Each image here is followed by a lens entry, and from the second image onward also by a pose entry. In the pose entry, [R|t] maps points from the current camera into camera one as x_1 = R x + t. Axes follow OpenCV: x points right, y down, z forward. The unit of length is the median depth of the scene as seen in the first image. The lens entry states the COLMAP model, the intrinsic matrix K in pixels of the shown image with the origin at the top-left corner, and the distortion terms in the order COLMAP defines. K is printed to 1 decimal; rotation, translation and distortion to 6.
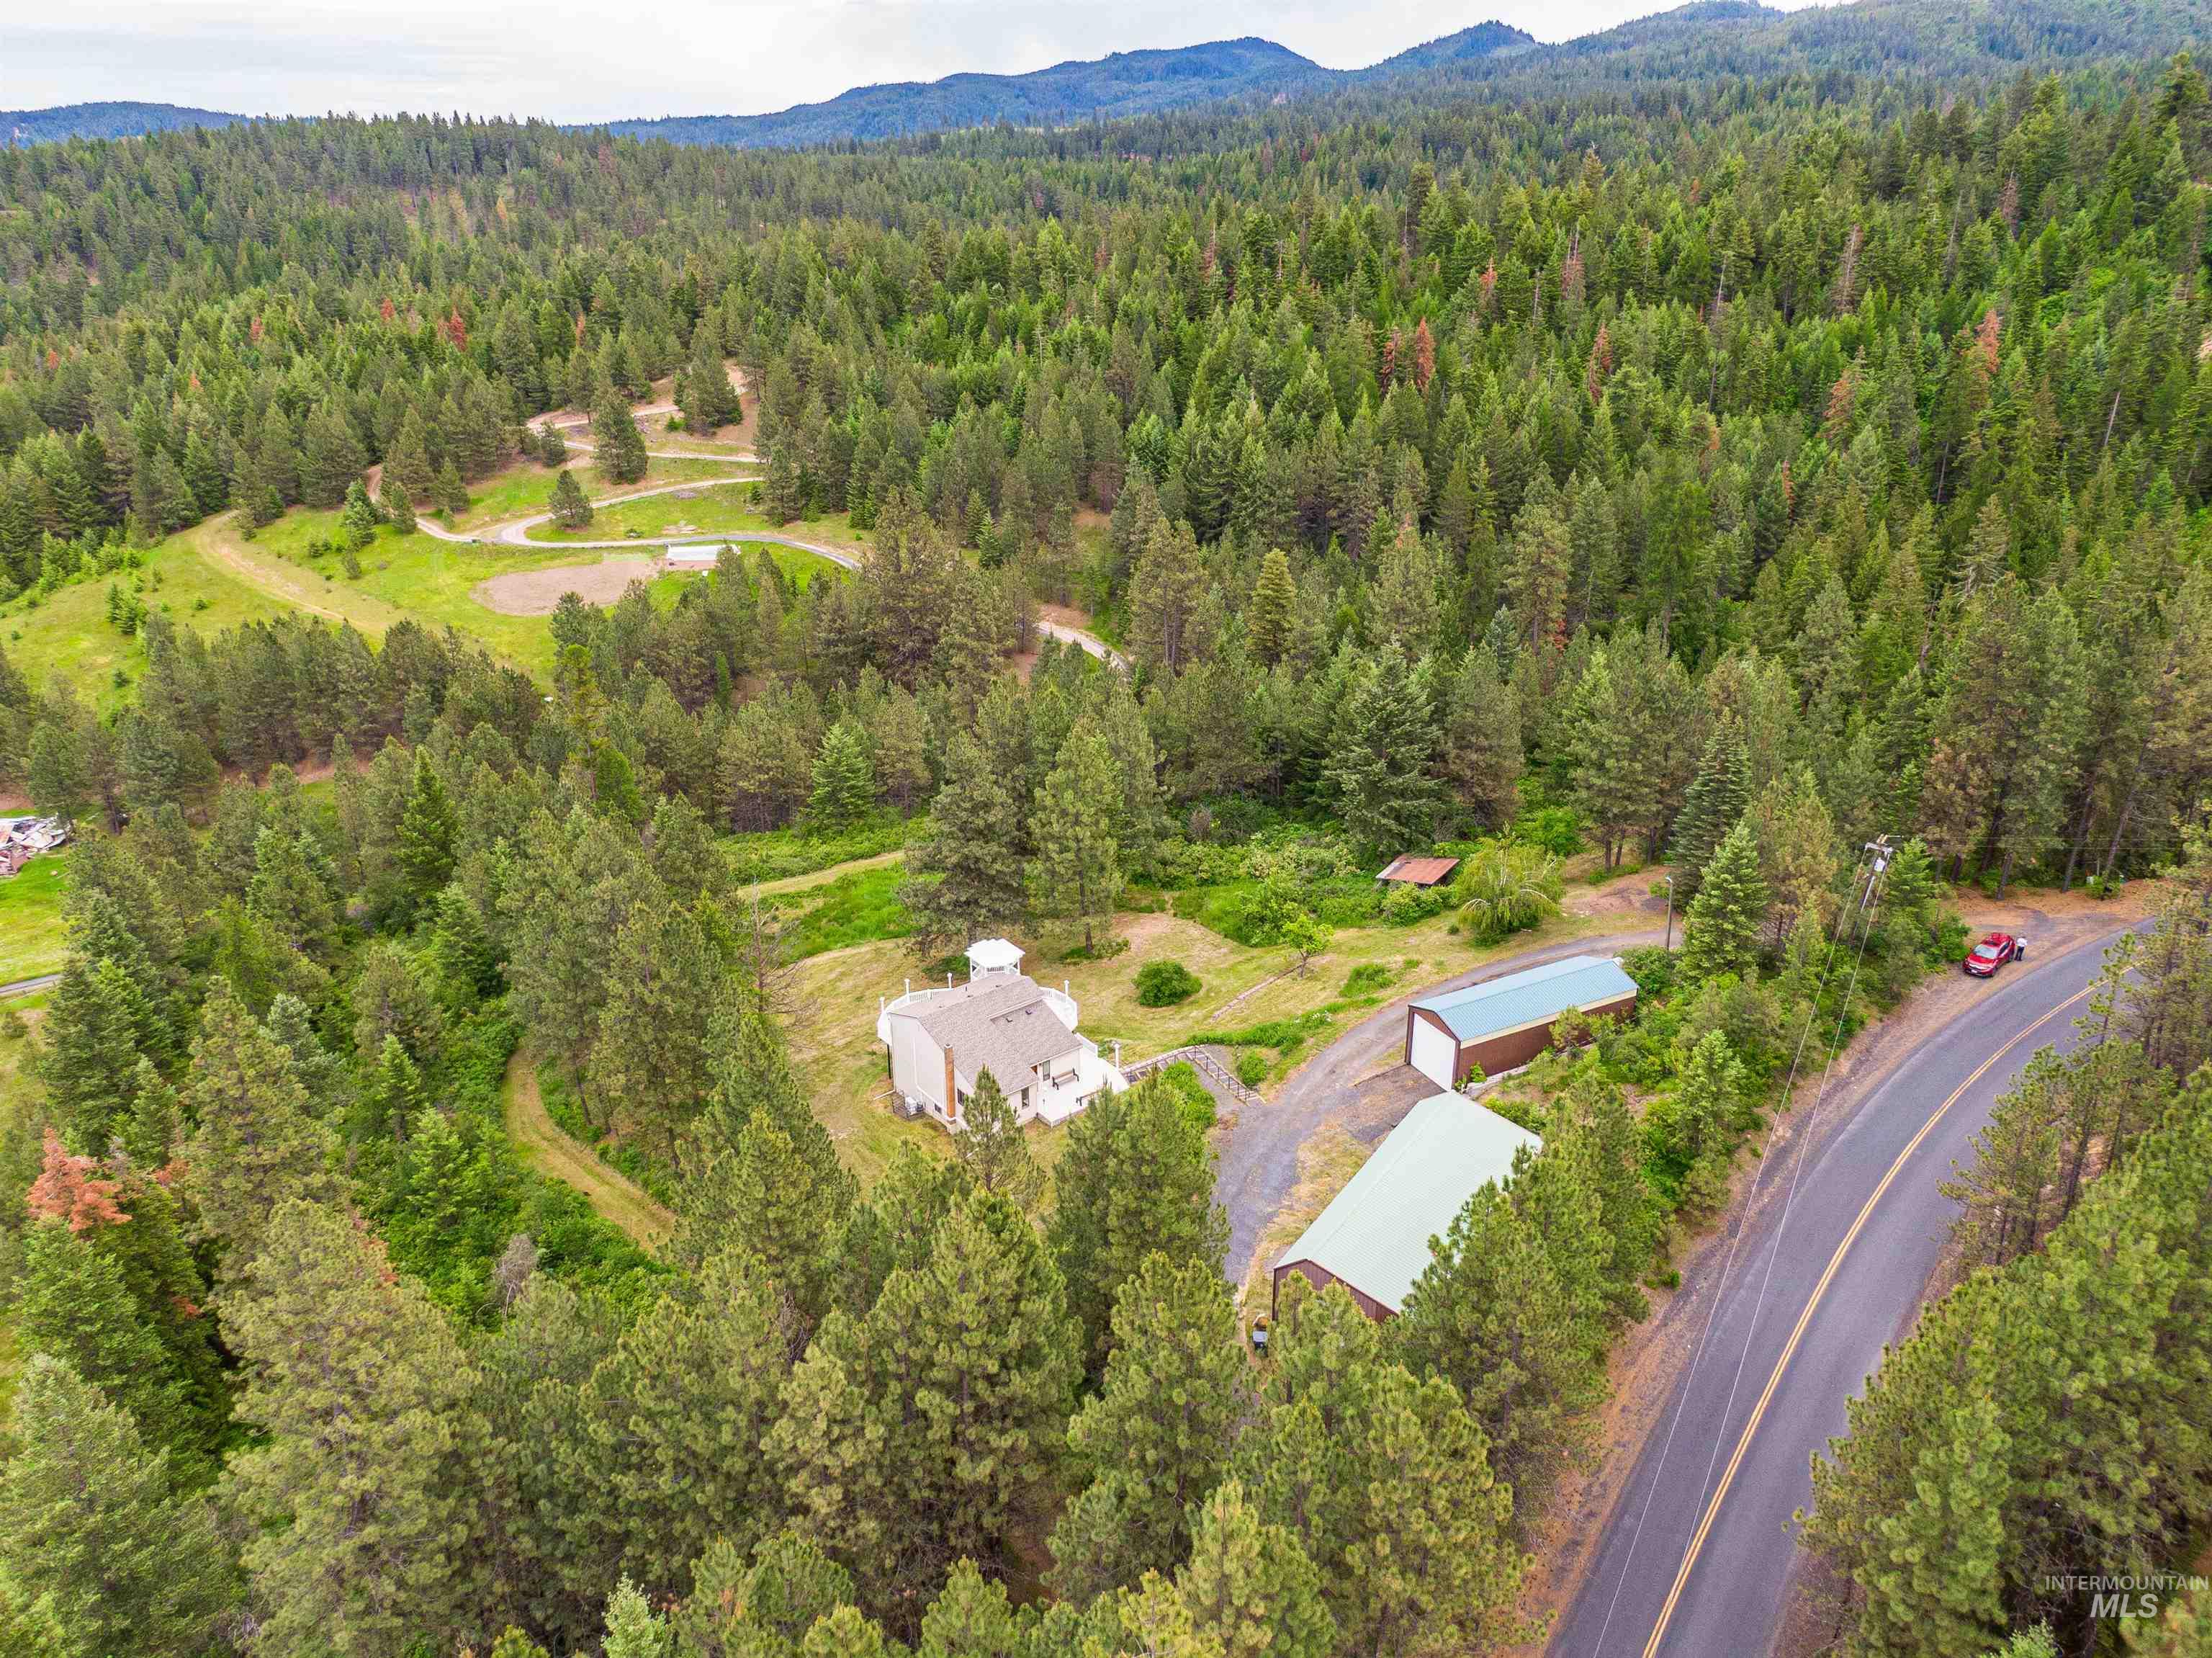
lens RADIAL K [[1563.9, 0, 1106.0], [0, 1563.9, 829.0], [0, 0, 1]] dist [0.047545, -0.076800]
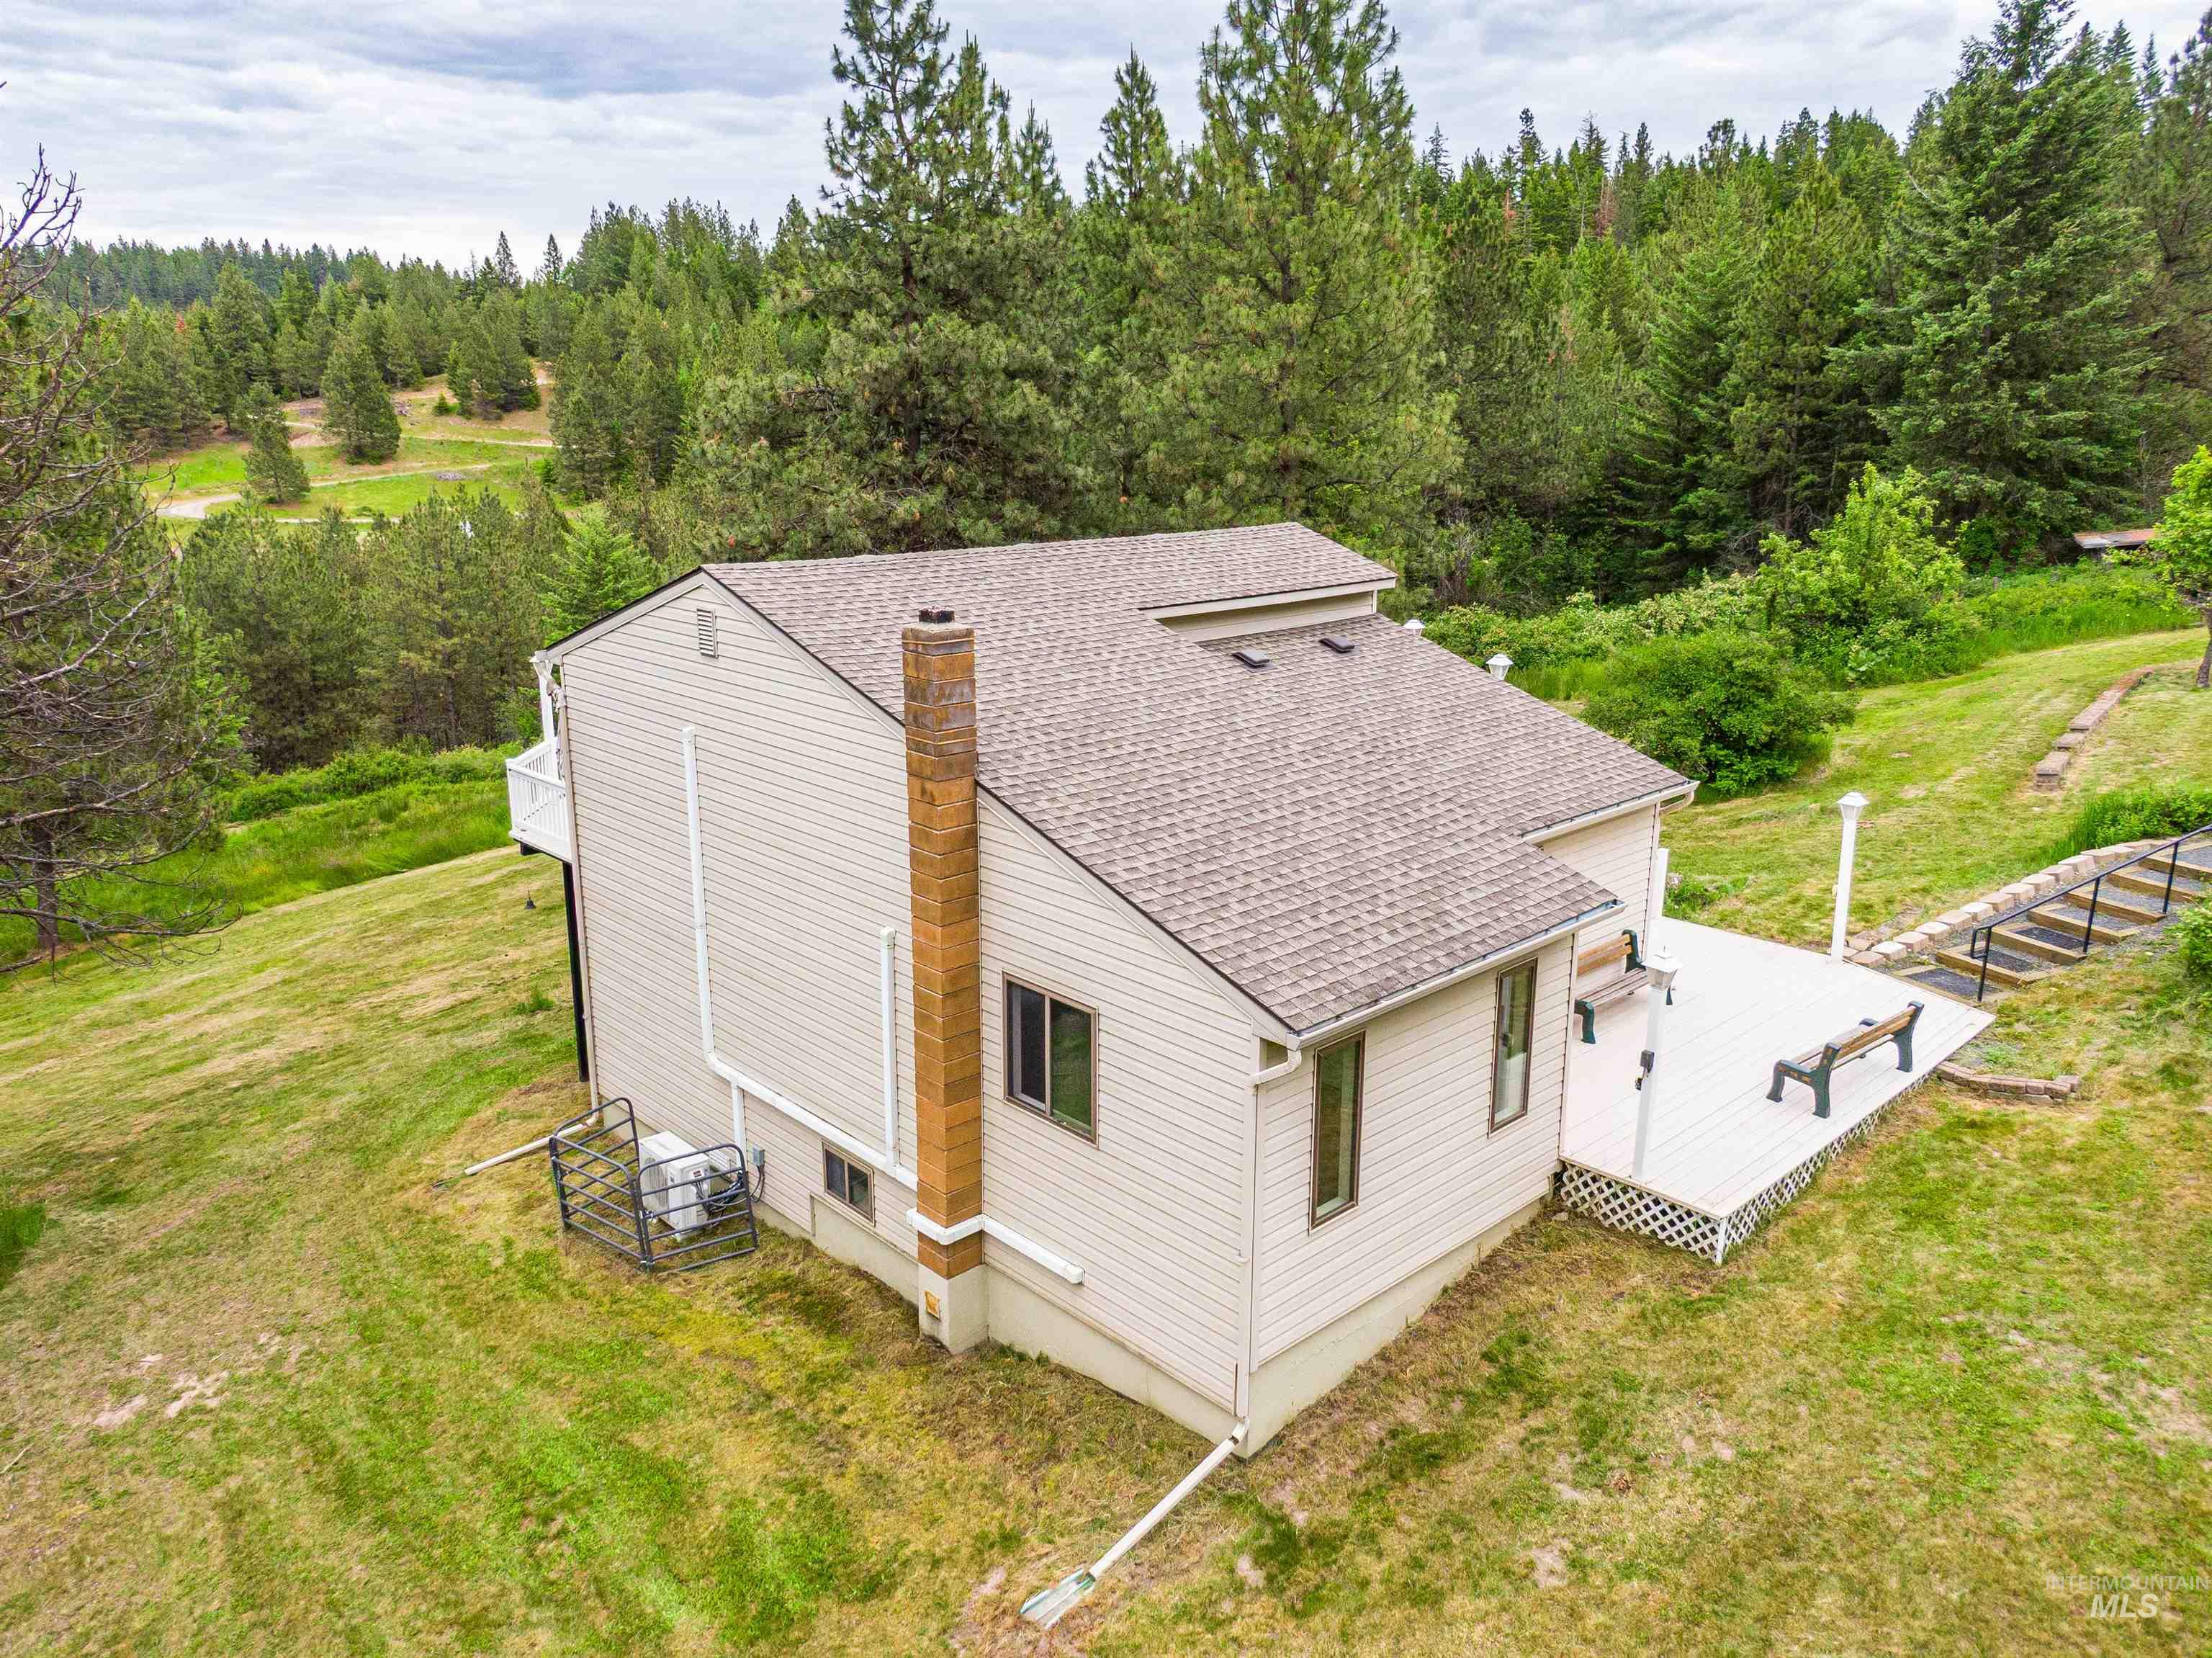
lens RADIAL K [[1572.8, 0, 1106.0], [0, 1572.8, 829.0], [0, 0, 1]] dist [-0.001082, 0.000155]
pose [[0.996026, -0.016513, 0.087519, -0.031008], [0.027917, 0.991025, -0.130731, 0.054013], [-0.084575, 0.132654, 0.987547, 0.275494]]
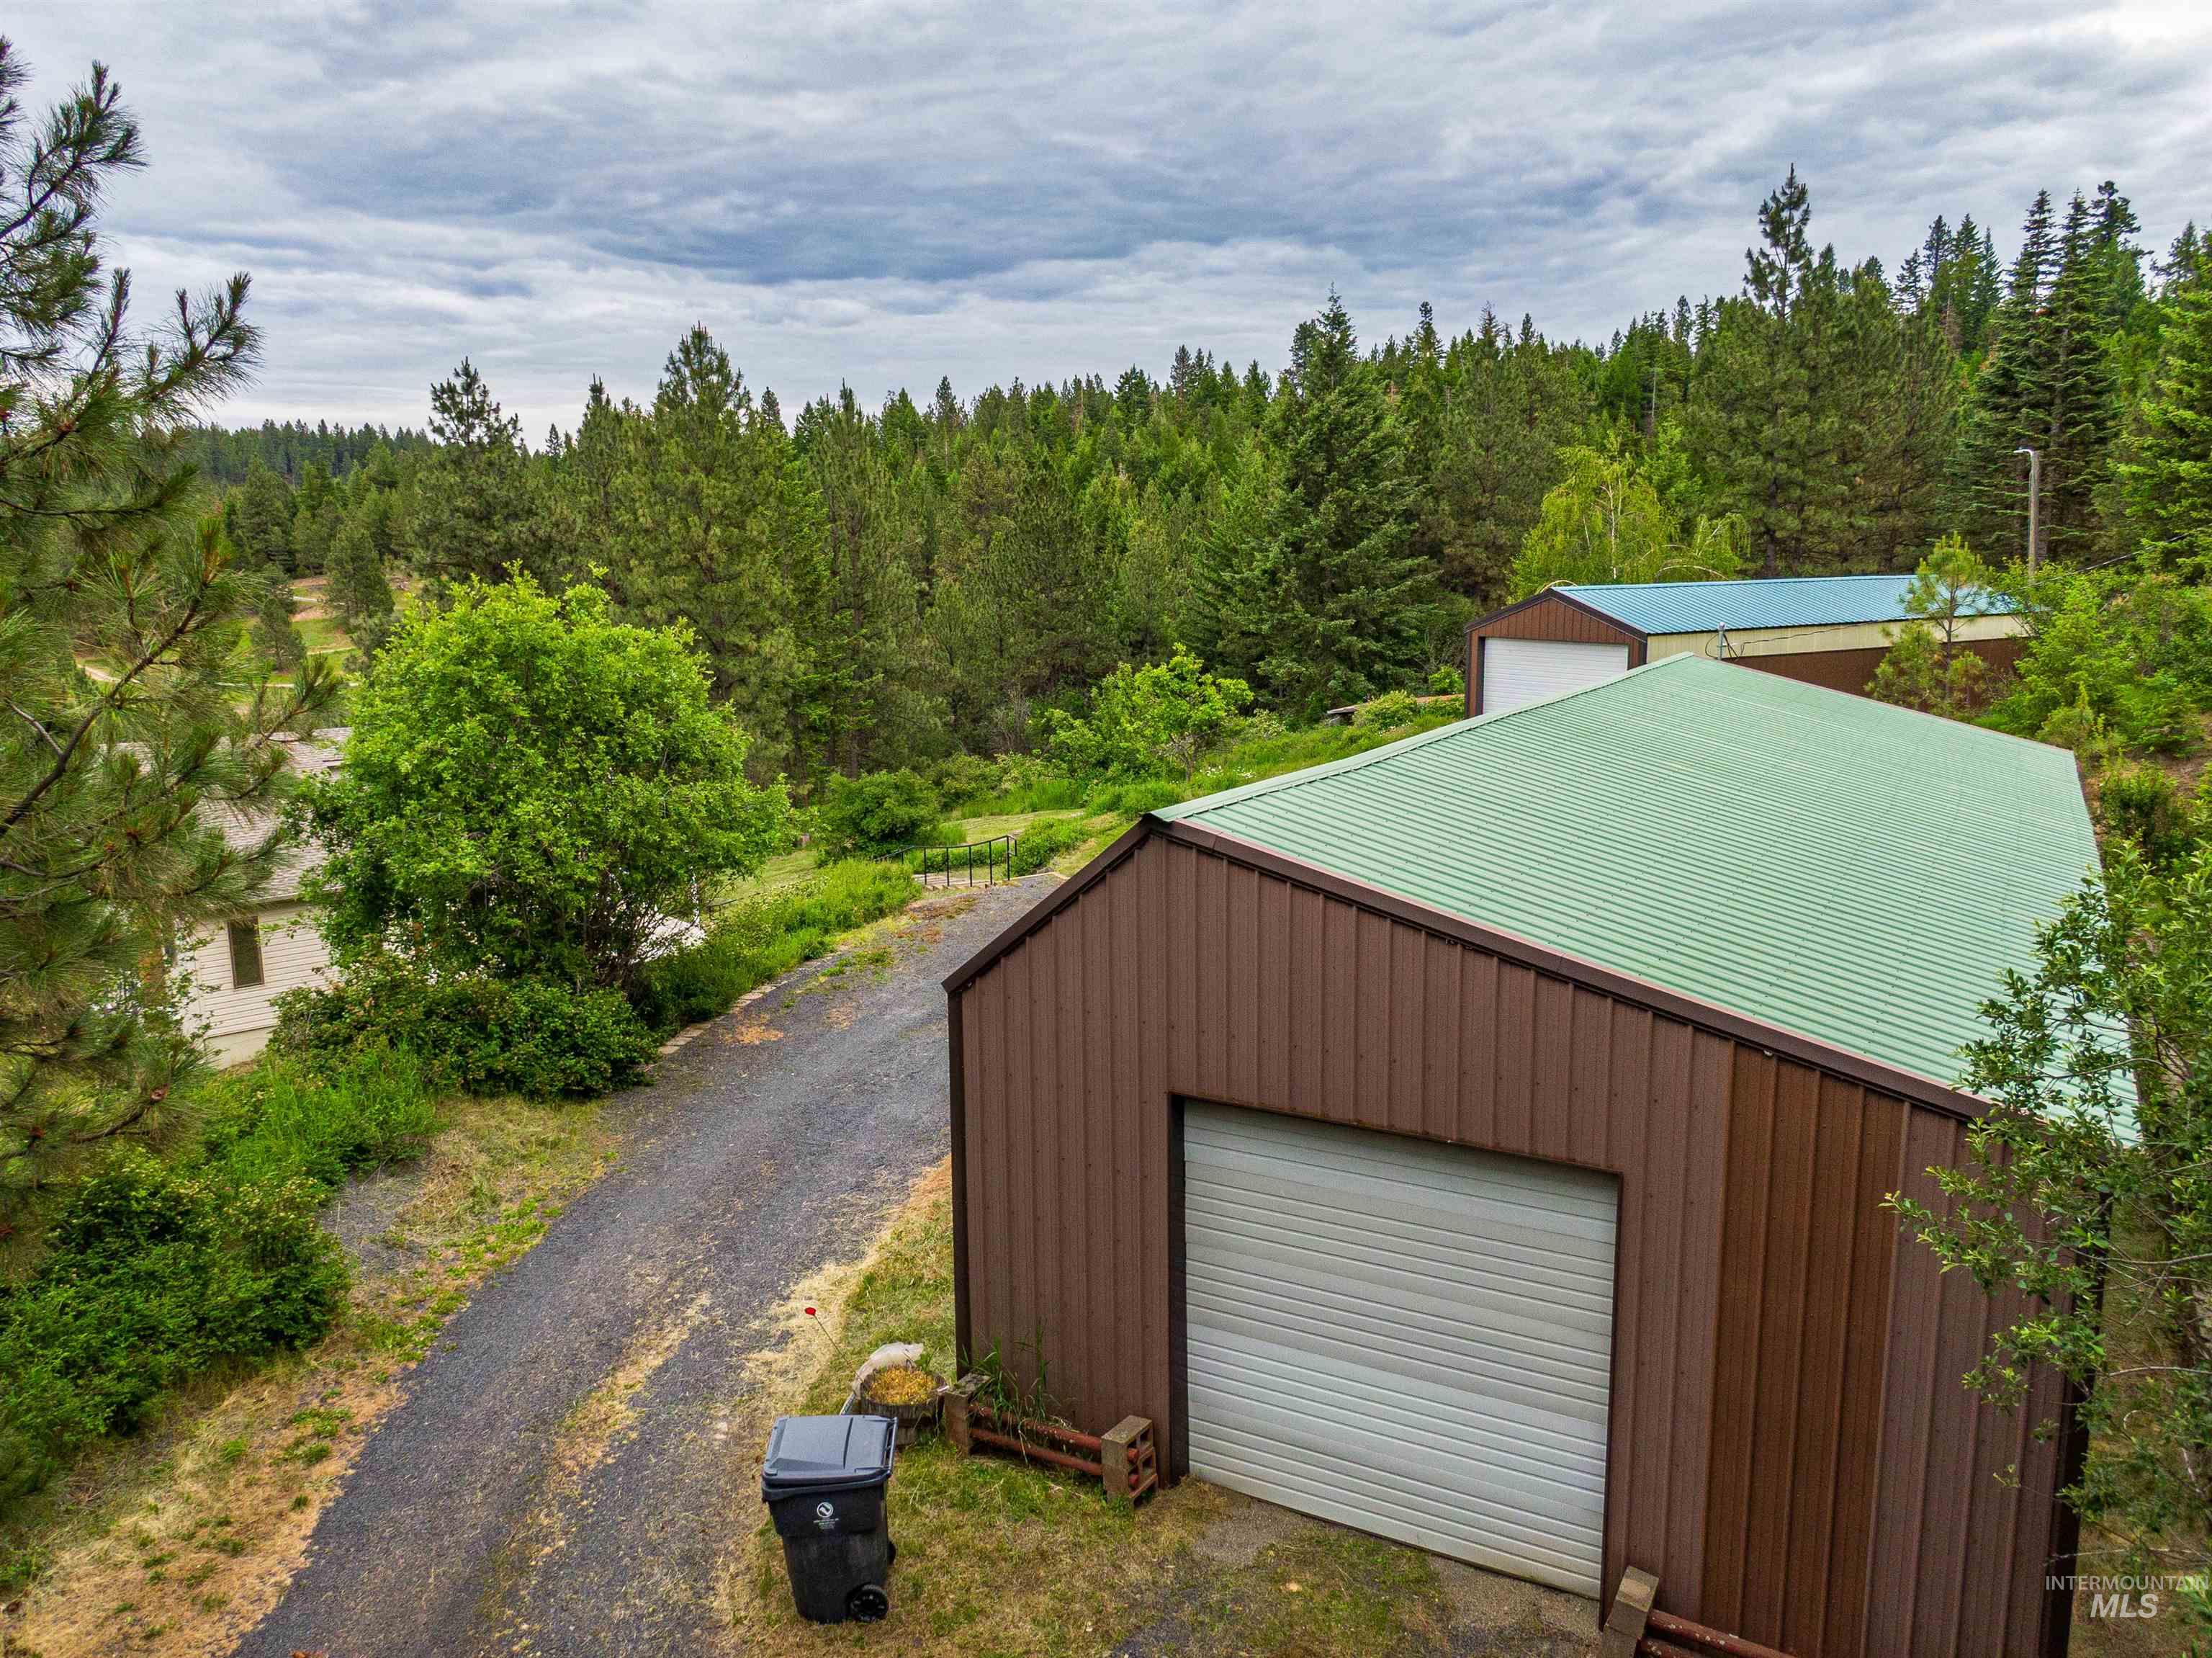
lens RADIAL K [[1563.9, 0, 1106.0], [0, 1563.9, 829.0], [0, 0, 1]] dist [0.047545, -0.076800]
pose [[0.997984, -0.017034, 0.061136, 0.027364], [0.030241, 0.974550, -0.222120, 0.072722], [-0.055796, 0.223521, 0.973101, 0.209160]]
